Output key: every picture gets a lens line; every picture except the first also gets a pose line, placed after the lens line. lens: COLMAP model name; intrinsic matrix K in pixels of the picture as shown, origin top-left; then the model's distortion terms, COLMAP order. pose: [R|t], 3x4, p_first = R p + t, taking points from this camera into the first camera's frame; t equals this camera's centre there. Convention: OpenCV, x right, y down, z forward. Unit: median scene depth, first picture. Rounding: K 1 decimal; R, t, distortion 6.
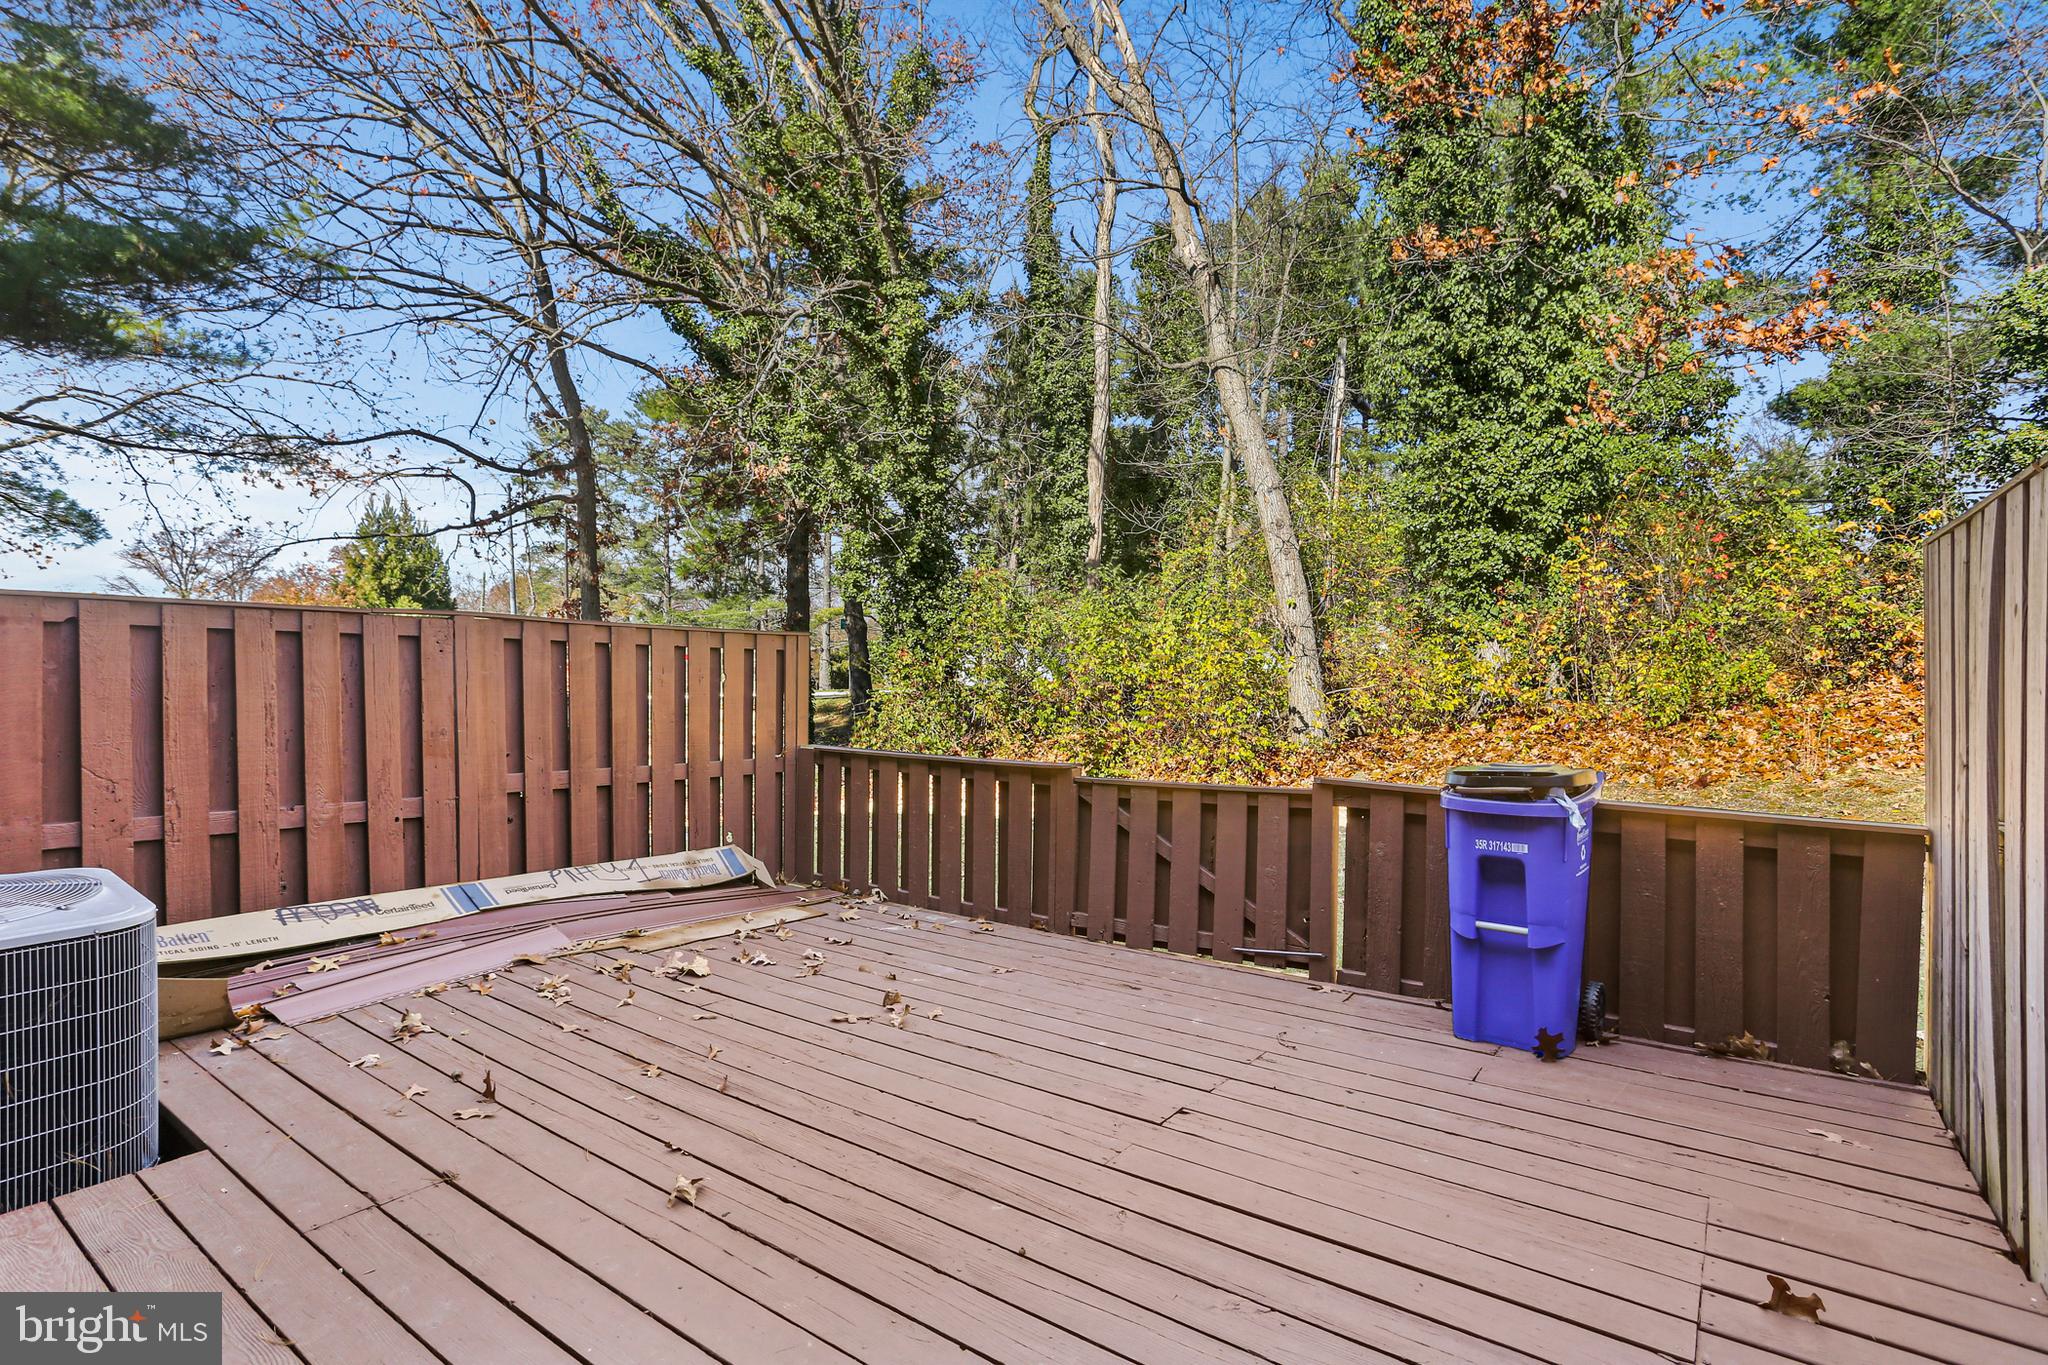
lens RADIAL K [[1013.3, 0, 1014.1], [0, 1013.3, 683.6], [0, 0, 1]] dist [-0.065710, 0.047679]
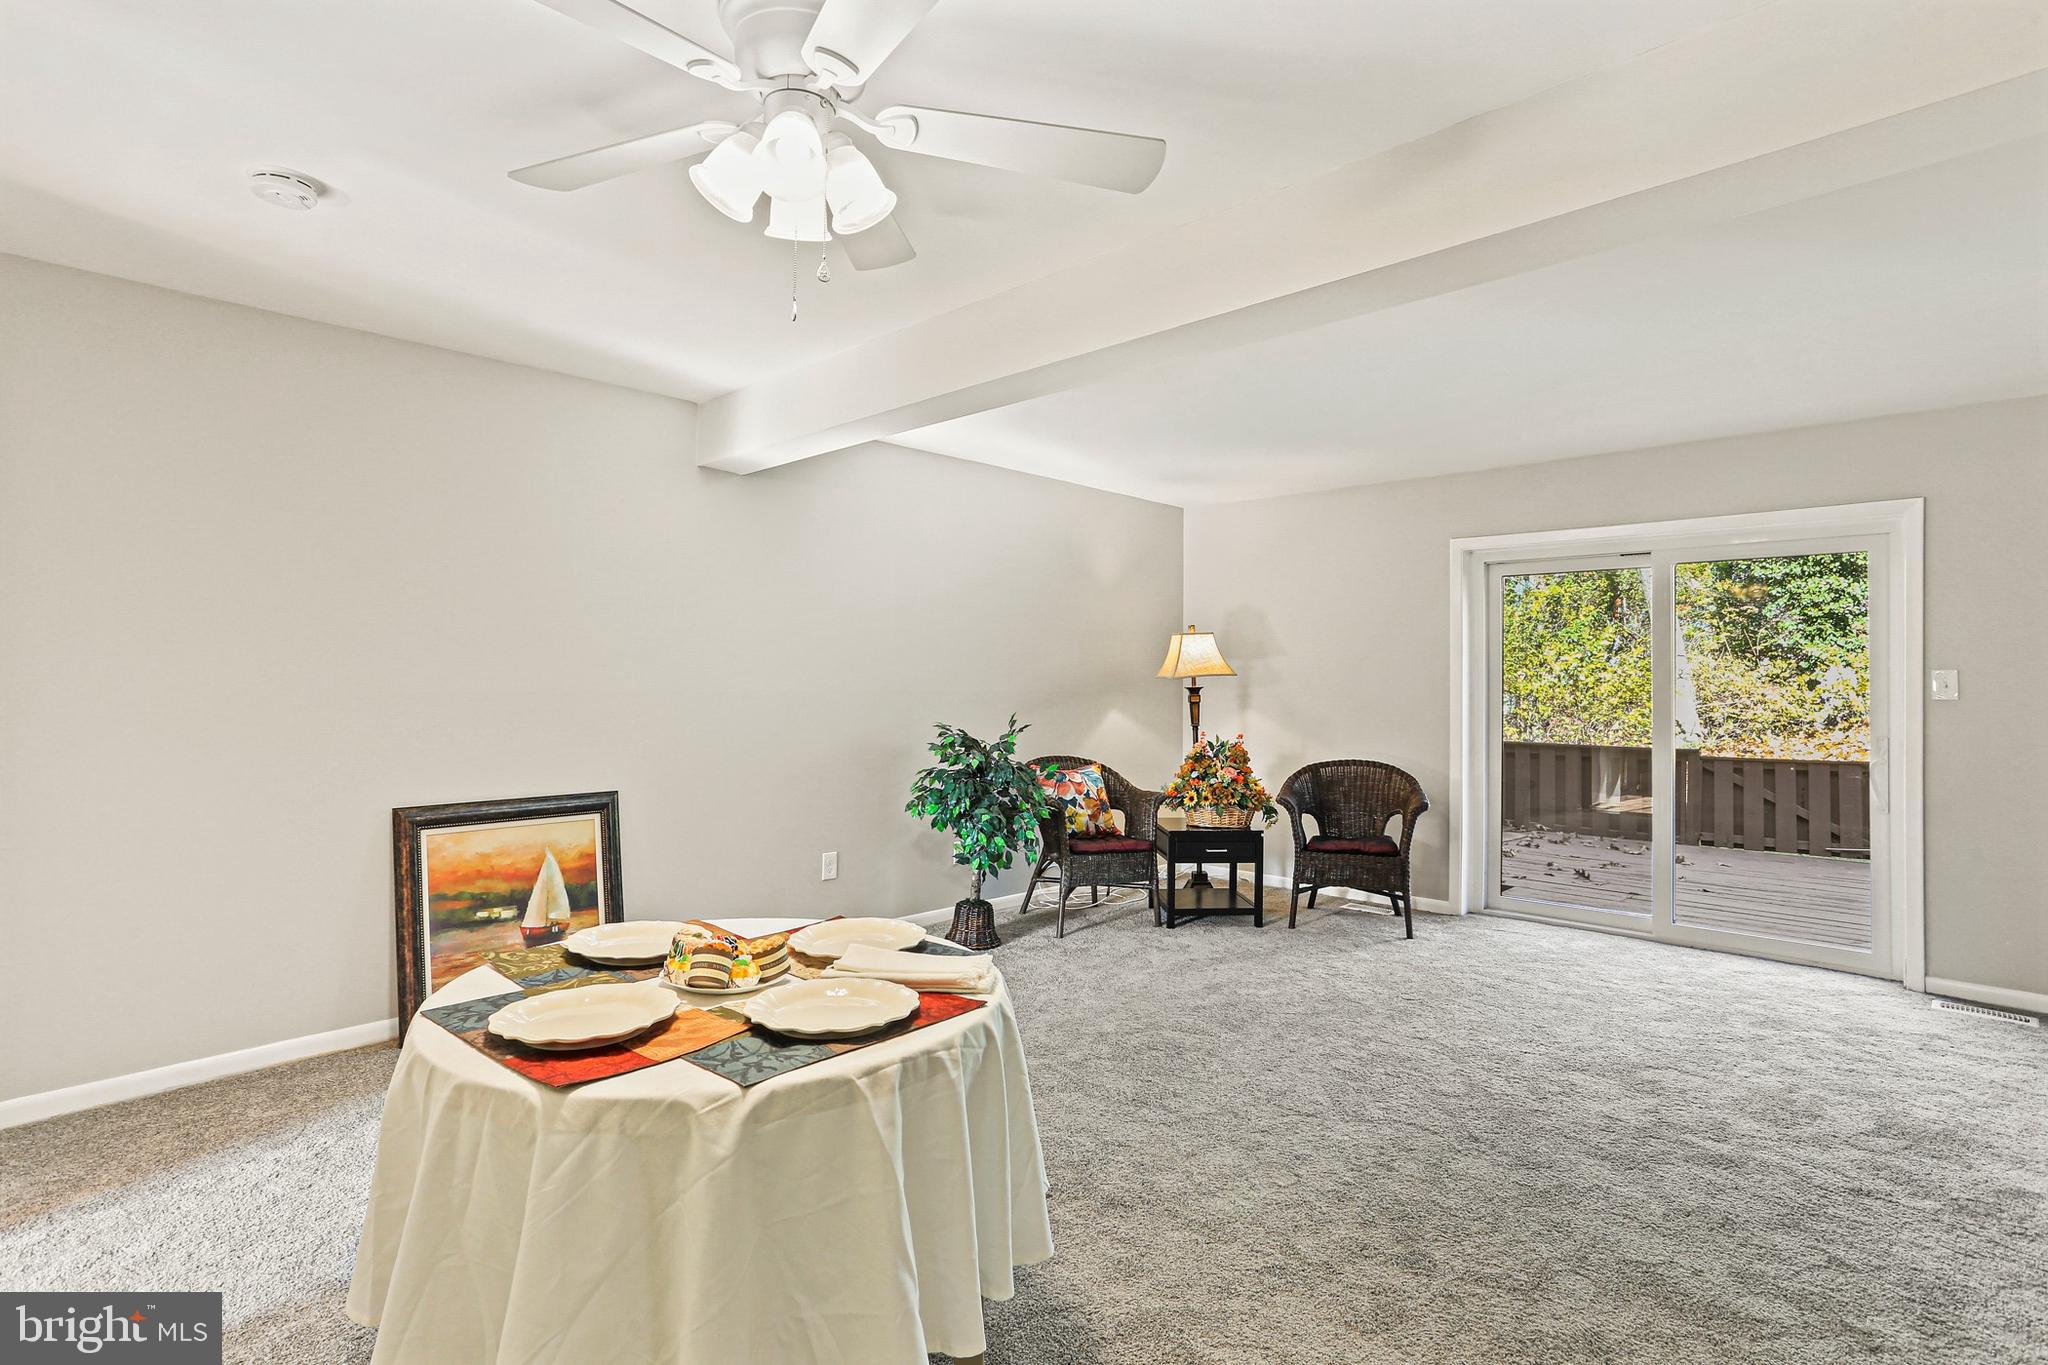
lens RADIAL K [[1013.3, 0, 1014.1], [0, 1013.3, 683.6], [0, 0, 1]] dist [-0.065710, 0.047679]
pose [[0.990414, 0.001579, -0.138119, -0.982324], [-0.002845, 0.999956, -0.008969, -0.016674], [0.138098, 0.009276, 0.990375, -0.976898]]
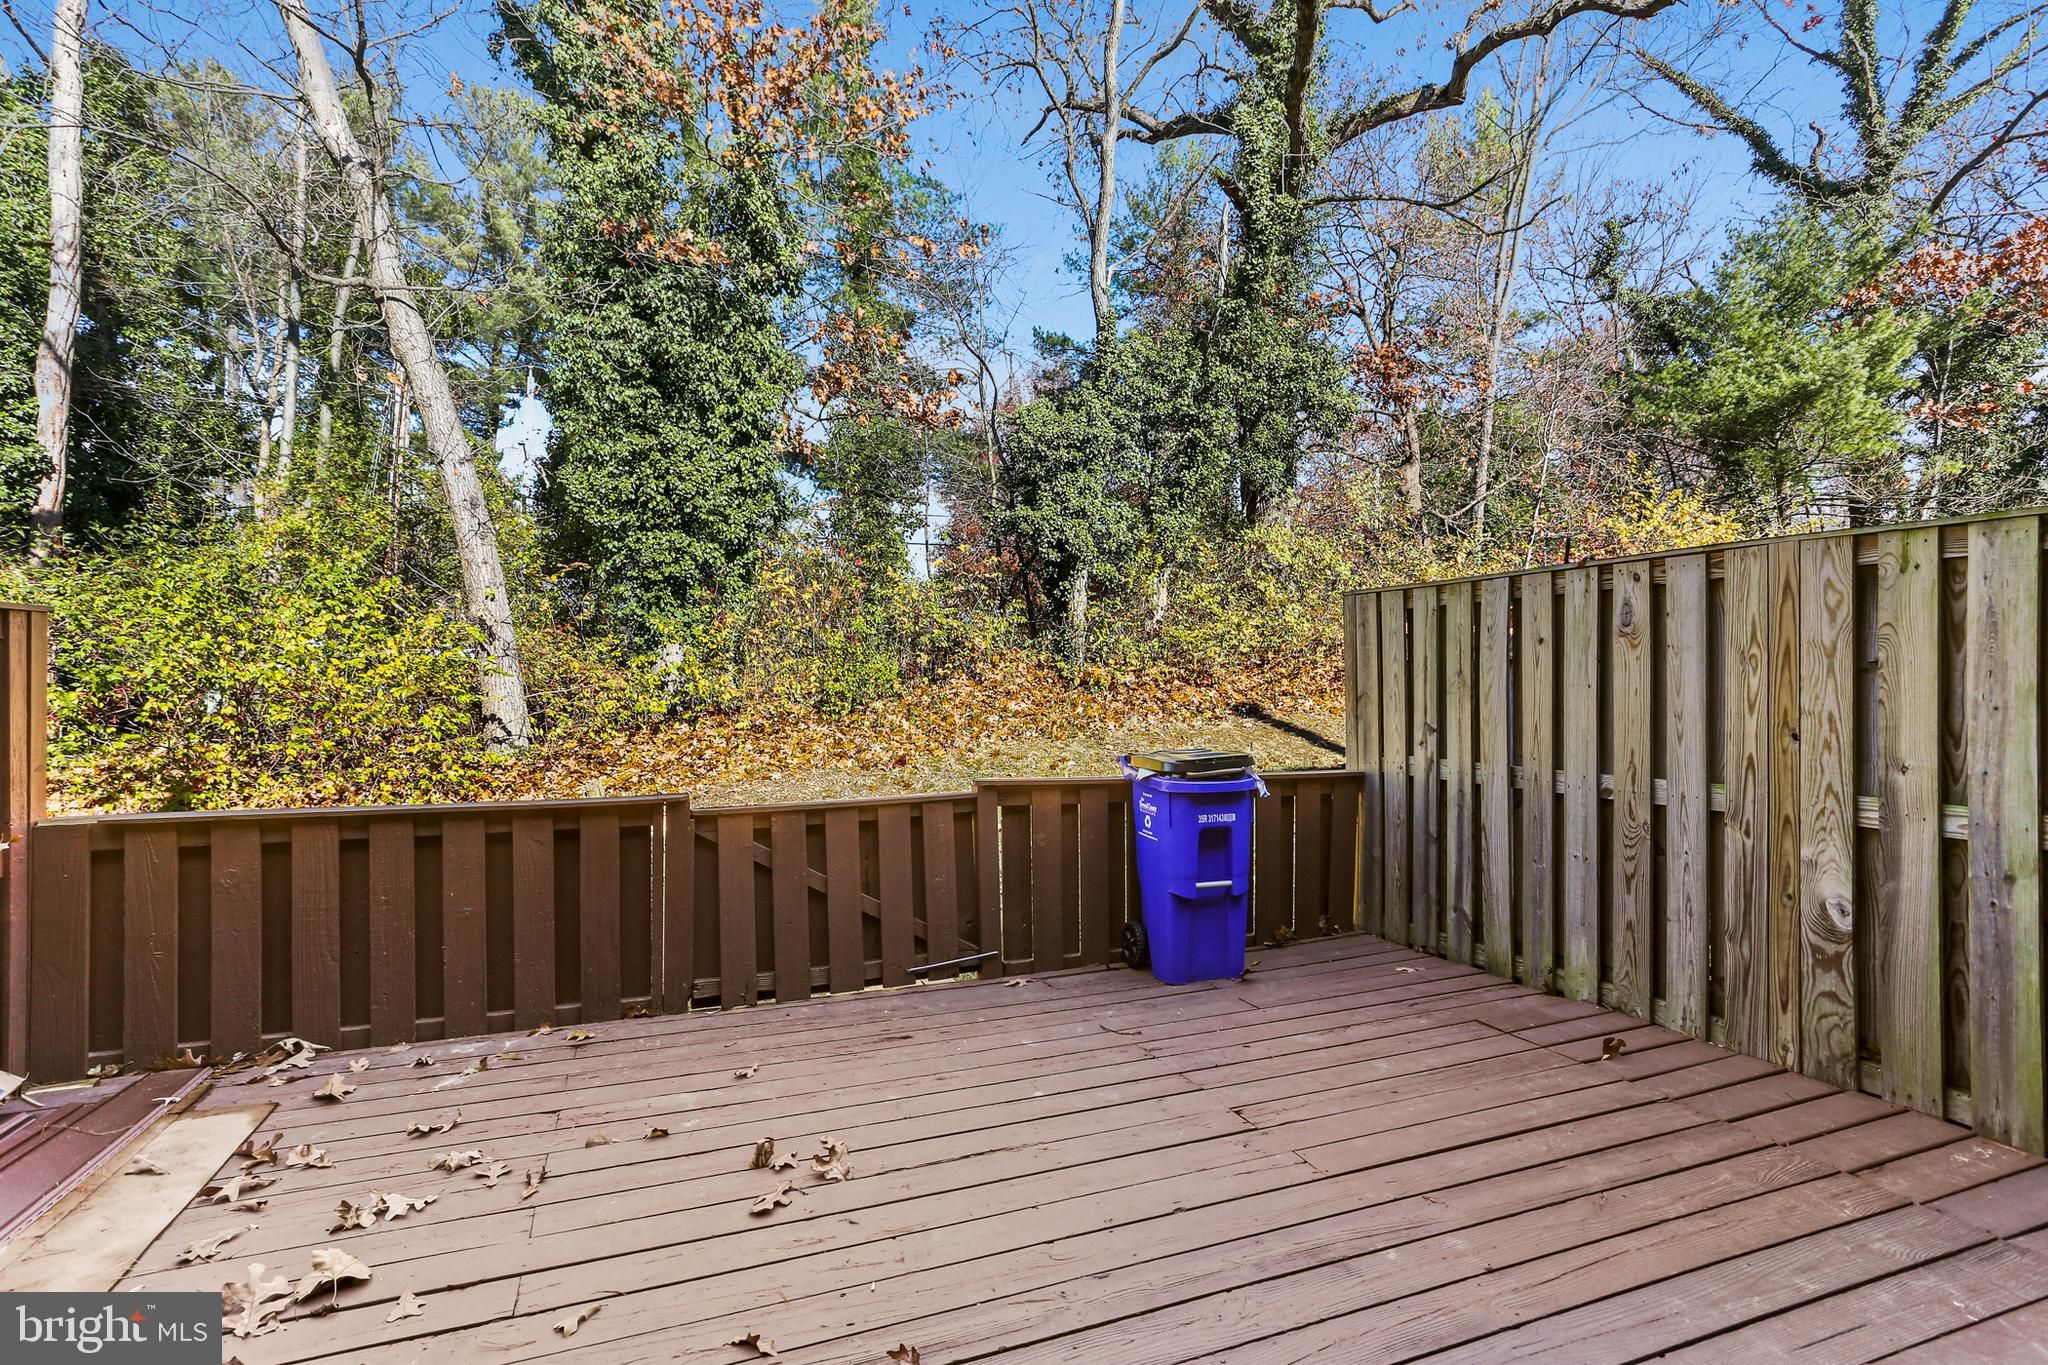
lens RADIAL K [[992.1, 0, 1008.9], [0, 992.1, 687.9], [0, 0, 1]] dist [-0.061231, 0.044297]
pose [[0.545305, -0.018784, 0.838027, -0.495358], [0.013848, 0.999814, 0.013399, -0.012213], [-0.838123, 0.004298, 0.545464, 0.410634]]
